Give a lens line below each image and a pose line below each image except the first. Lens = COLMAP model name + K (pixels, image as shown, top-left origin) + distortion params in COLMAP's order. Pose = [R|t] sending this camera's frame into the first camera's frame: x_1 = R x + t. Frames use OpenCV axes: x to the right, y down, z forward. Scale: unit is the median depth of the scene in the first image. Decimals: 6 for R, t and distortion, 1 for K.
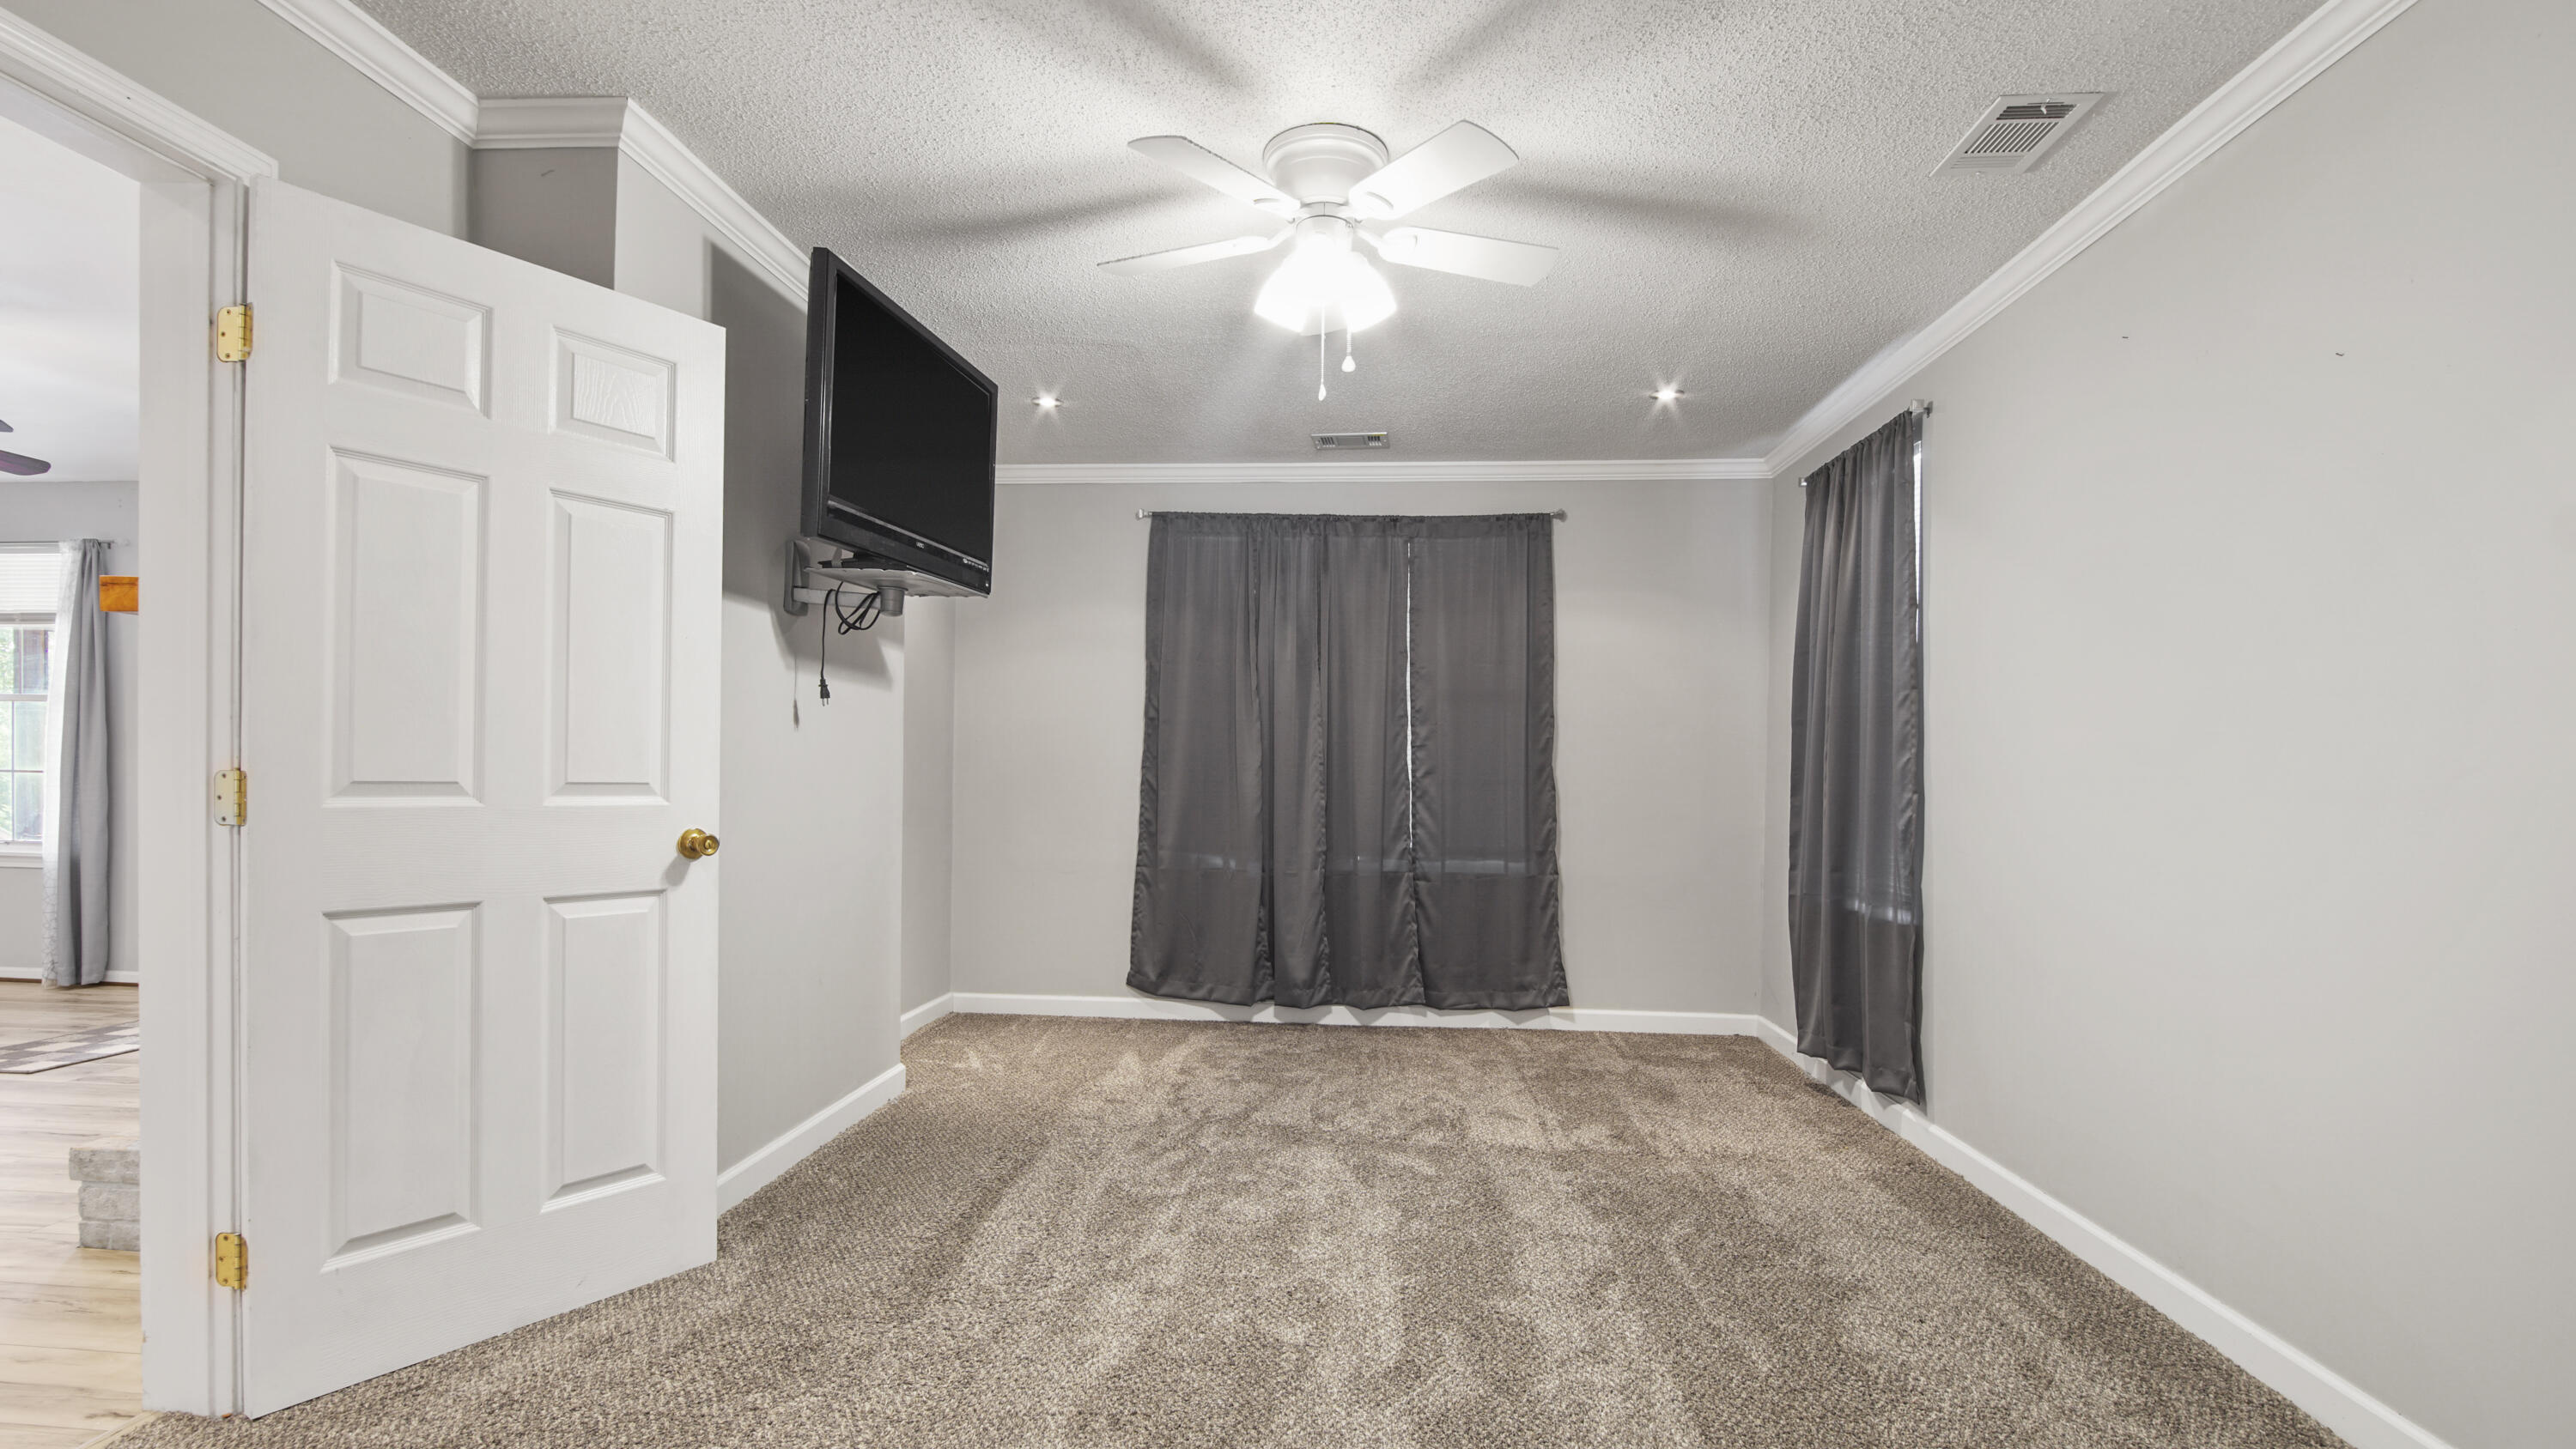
lens RADIAL K [[1166.8, 0, 1281.2], [0, 1166.8, 770.2], [0, 0, 1]] dist [-0.018659, 0.001247]
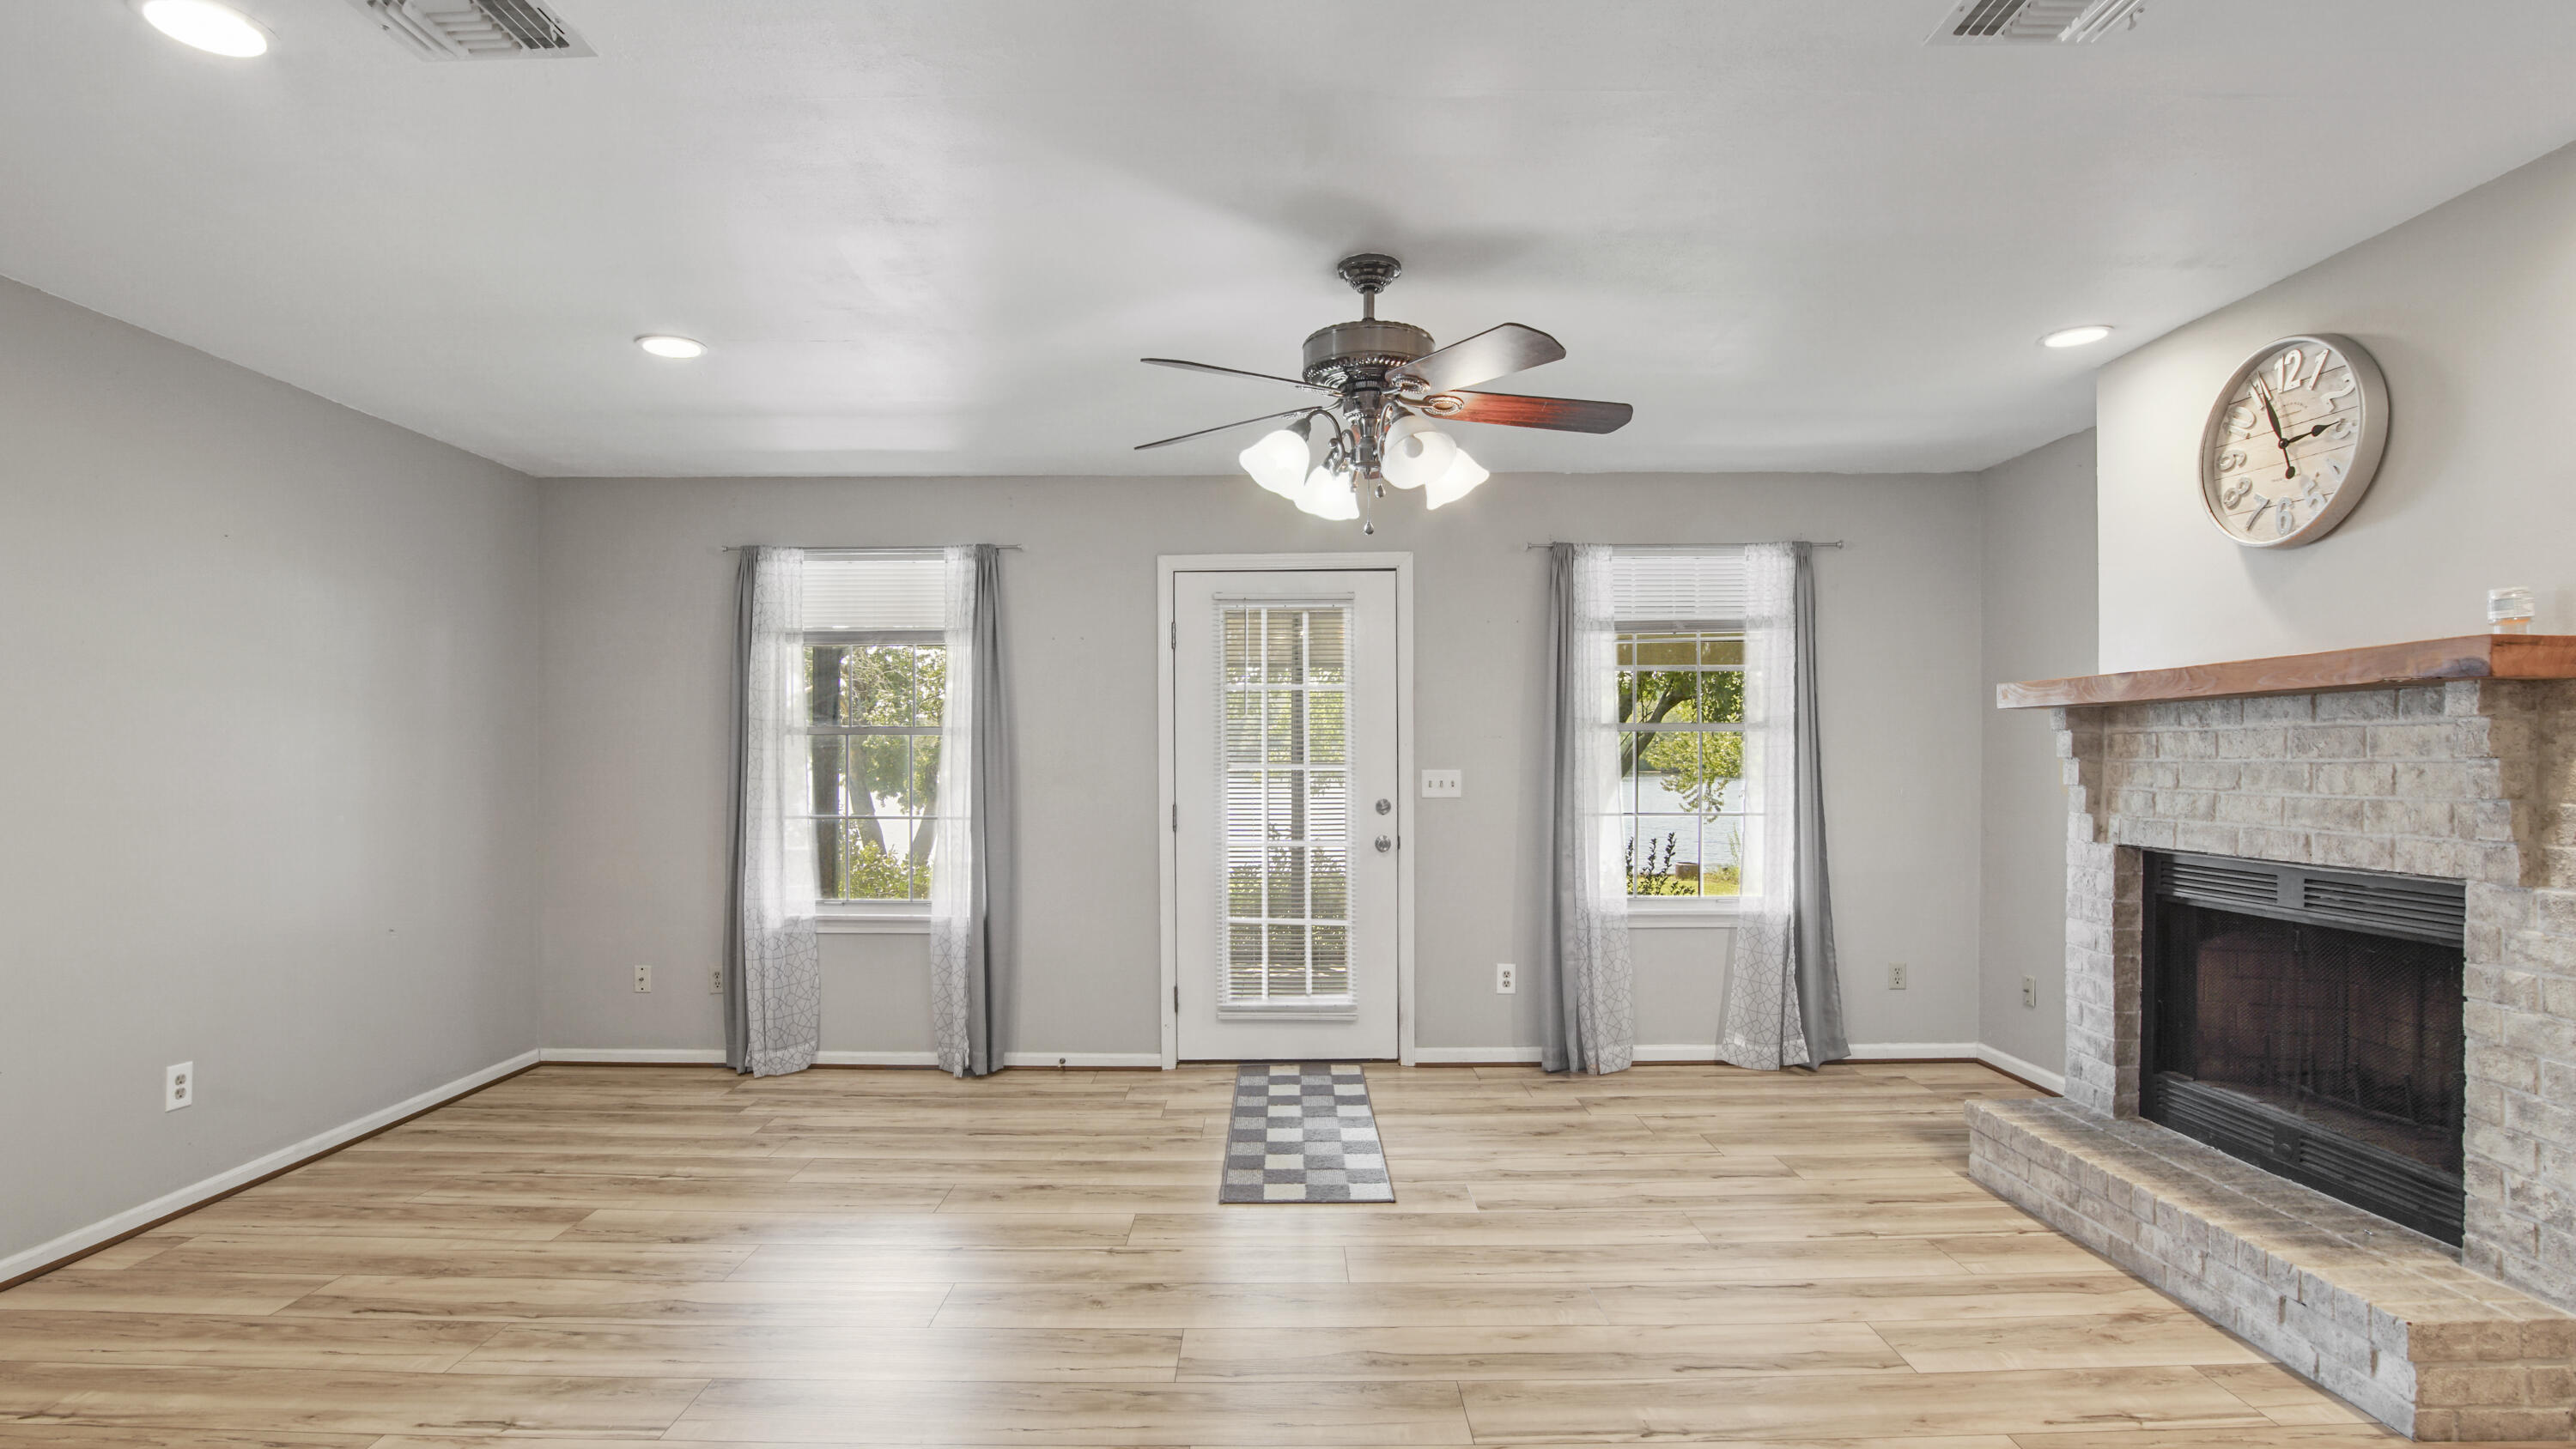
lens RADIAL K [[1221.1, 0, 1284.6], [0, 1221.1, 748.5], [0, 0, 1]] dist [-0.029144, 0.001475]
pose [[0.997379, -0.008772, 0.071819, -0.887630], [0.009331, 0.999929, -0.007441, -0.042230], [-0.071748, 0.008091, 0.997390, 0.086807]]
